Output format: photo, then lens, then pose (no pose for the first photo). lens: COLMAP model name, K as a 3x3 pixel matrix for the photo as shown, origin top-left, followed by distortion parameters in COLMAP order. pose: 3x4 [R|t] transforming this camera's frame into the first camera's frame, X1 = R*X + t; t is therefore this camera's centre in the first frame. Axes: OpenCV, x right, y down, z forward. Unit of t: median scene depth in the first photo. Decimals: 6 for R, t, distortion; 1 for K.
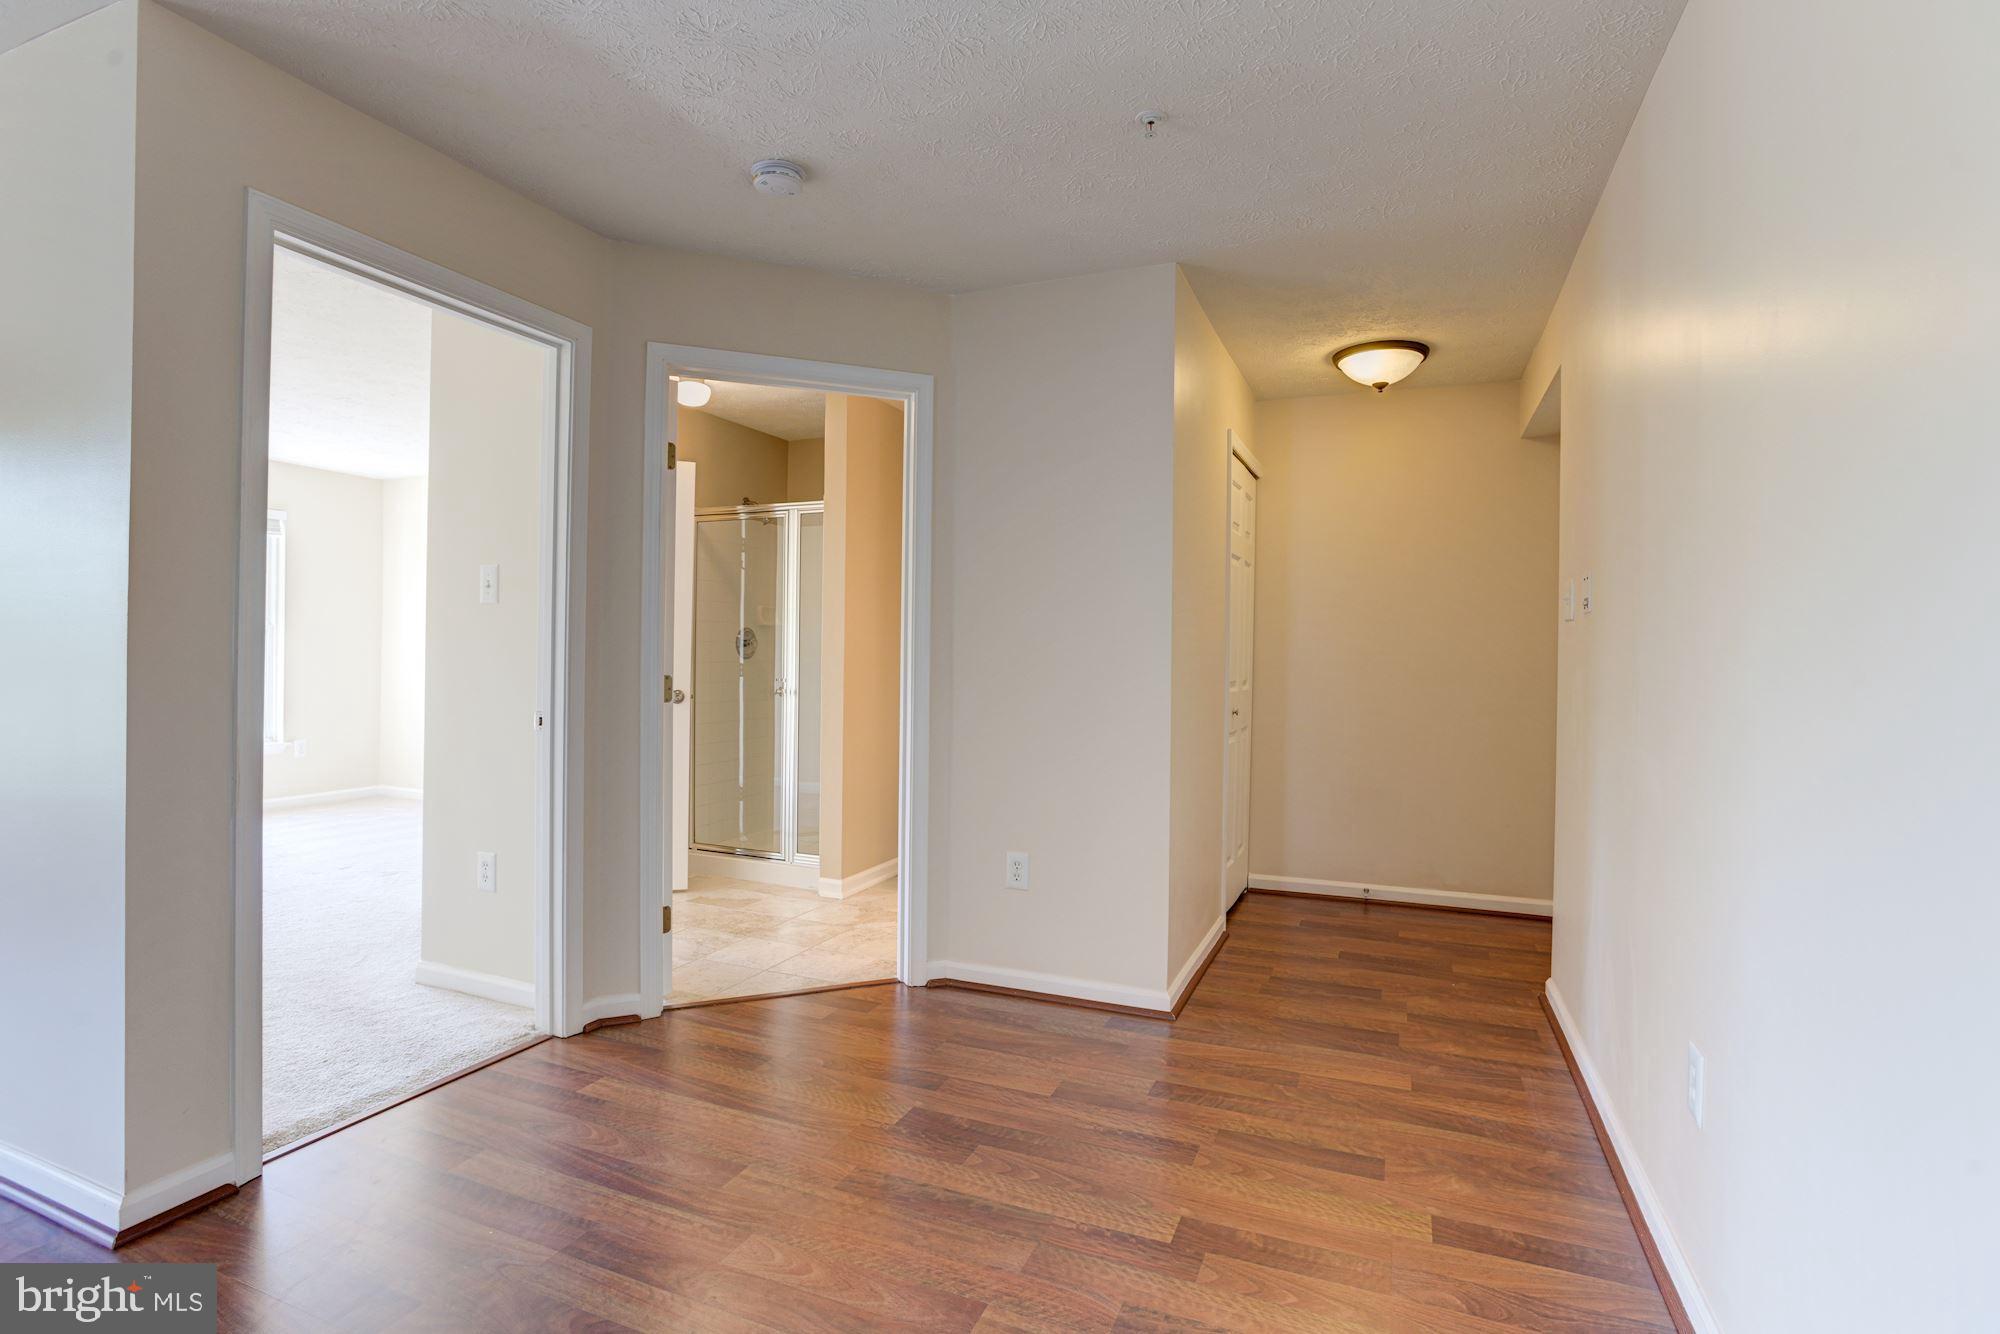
lens RADIAL K [[961.2, 0, 1000.1], [0, 961.2, 656.3], [0, 0, 1]] dist [-0.060656, 0.029987]
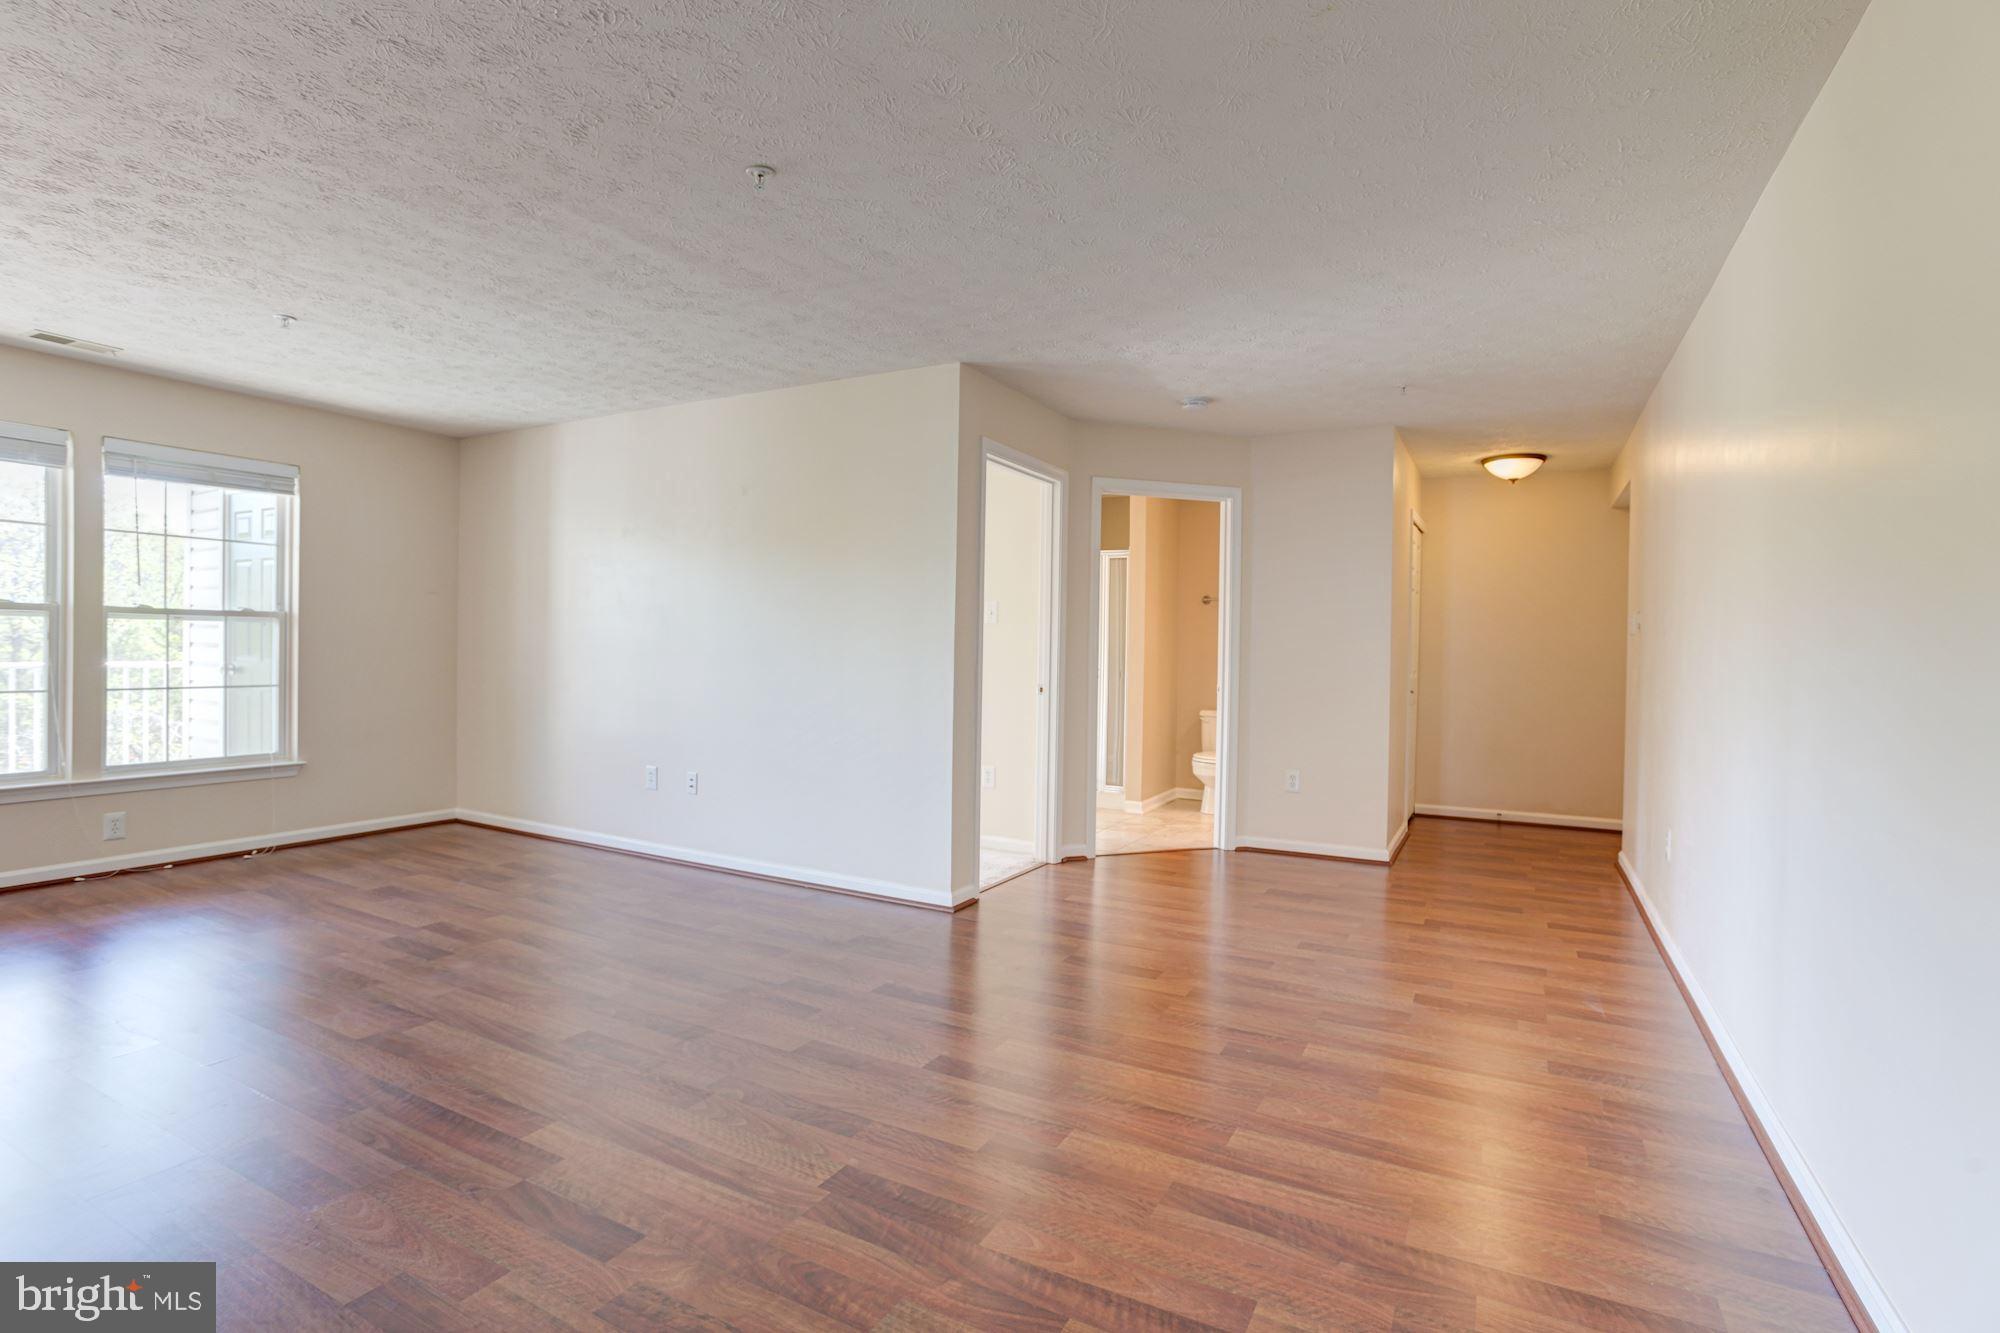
lens RADIAL K [[961.2, 0, 1000.1], [0, 961.2, 655.8], [0, 0, 1]] dist [-0.060656, 0.029987]
pose [[0.995336, 0.003177, -0.096417, -0.317612], [-0.002749, 0.999986, 0.004564, -0.003686], [0.096430, -0.004278, 0.995331, -0.692509]]
